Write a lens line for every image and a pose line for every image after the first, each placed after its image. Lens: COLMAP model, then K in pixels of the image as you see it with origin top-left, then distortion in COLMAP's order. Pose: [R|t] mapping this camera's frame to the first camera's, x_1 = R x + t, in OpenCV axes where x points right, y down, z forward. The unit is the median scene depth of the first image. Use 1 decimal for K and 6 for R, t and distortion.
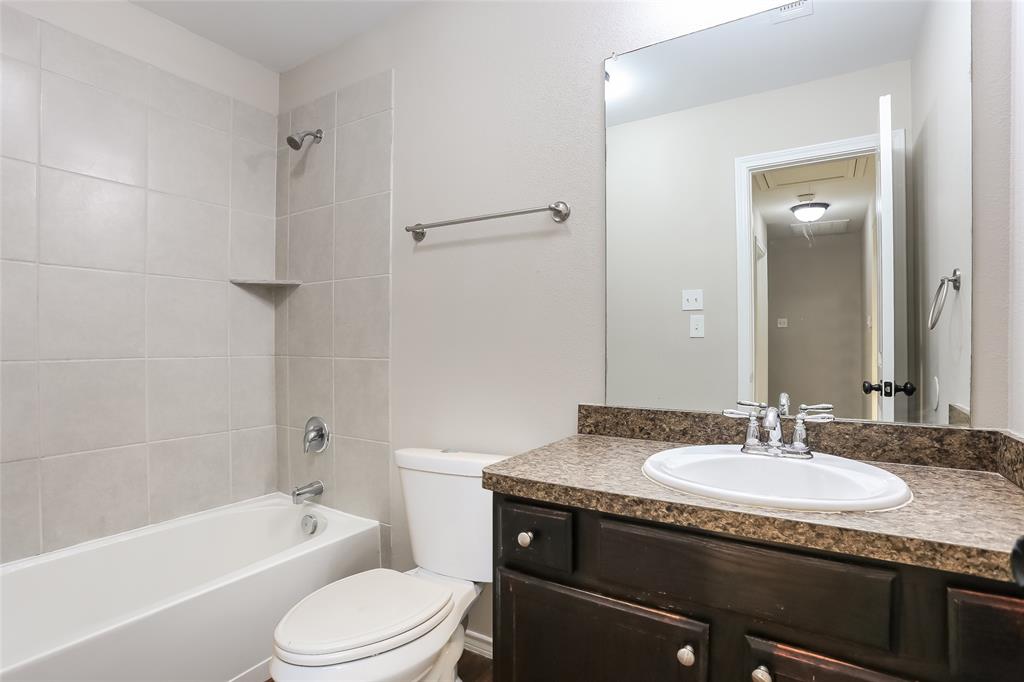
lens RADIAL K [[502.9, 0, 513.1], [0, 502.9, 349.5], [0, 0, 1]] dist [-0.040250, 0.000173]
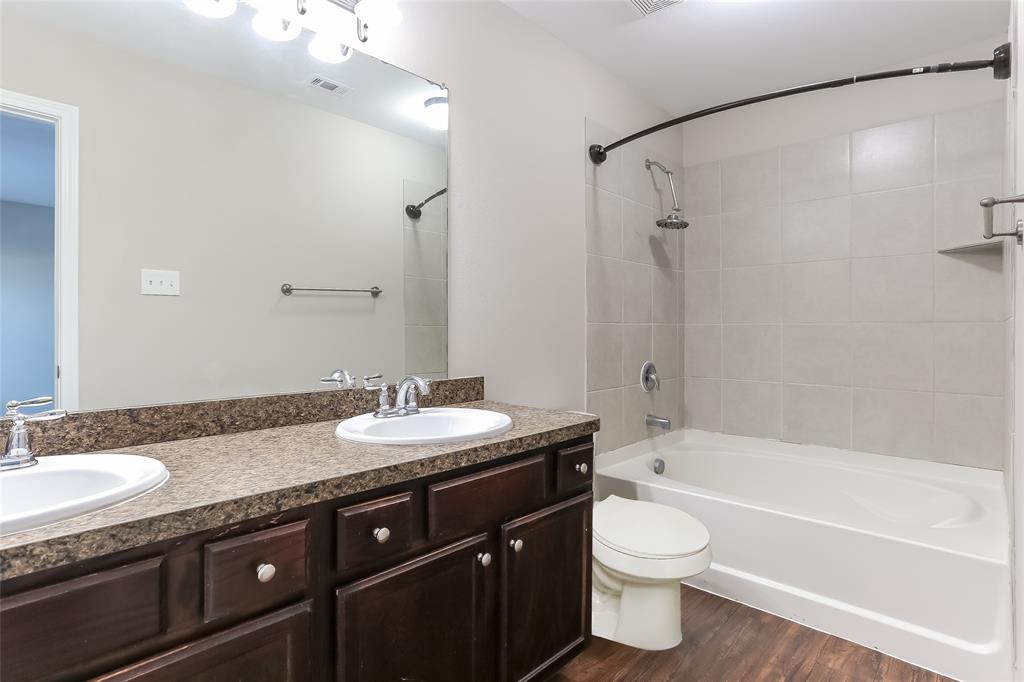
lens RADIAL K [[491.7, 0, 507.3], [0, 491.7, 344.6], [0, 0, 1]] dist [-0.033025, 0.000317]
pose [[0.187624, -0.009768, 0.982192, -0.634347], [-0.000806, 0.999949, 0.010099, 0.018651], [-0.982241, -0.002687, 0.187607, 0.477512]]
